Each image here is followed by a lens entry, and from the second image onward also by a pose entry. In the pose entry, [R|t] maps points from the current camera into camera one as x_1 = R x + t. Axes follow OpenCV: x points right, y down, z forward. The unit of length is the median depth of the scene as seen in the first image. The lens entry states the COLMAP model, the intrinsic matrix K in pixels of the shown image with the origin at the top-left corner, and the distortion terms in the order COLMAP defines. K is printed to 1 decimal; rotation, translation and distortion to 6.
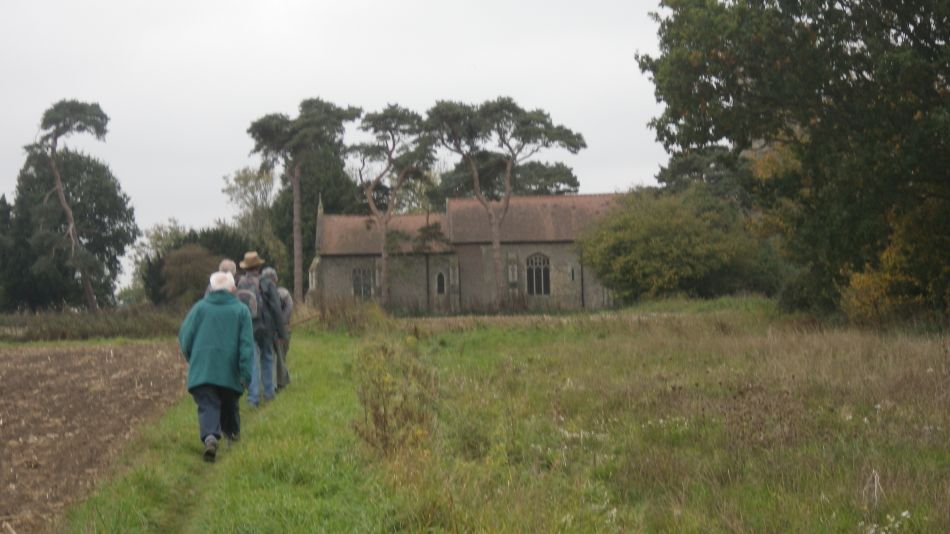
lens RADIAL K [[2161.5, 0, 474.9], [0, 2161.5, 265.7], [0, 0, 1]] dist [-0.283020, 0.000000]
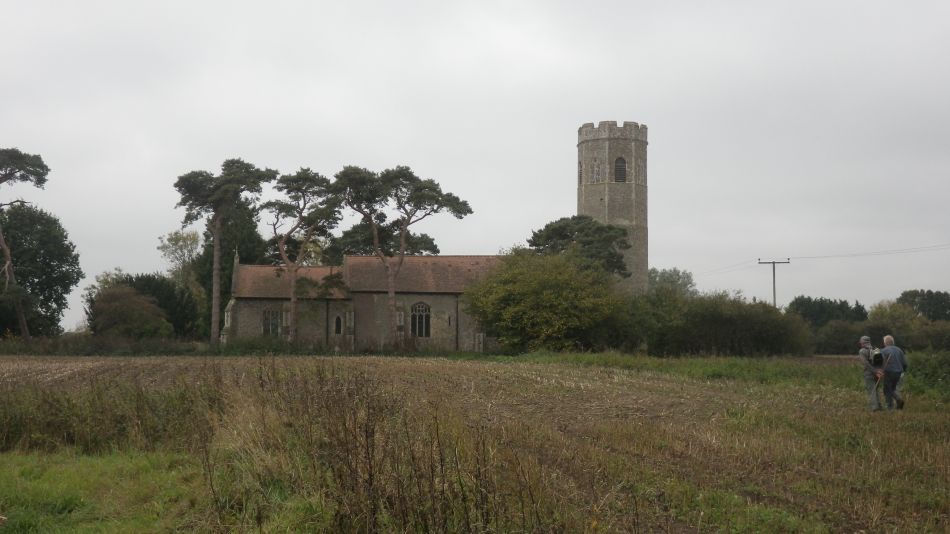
lens RADIAL K [[1200.1, 0, 475.8], [0, 1200.1, 275.5], [0, 0, 1]] dist [-0.027330, 0.000000]
pose [[0.990528, 0.036909, 0.132256, -0.029846], [-0.032506, 0.998848, -0.035304, 0.001806], [-0.133407, 0.030671, 0.990587, 0.349717]]
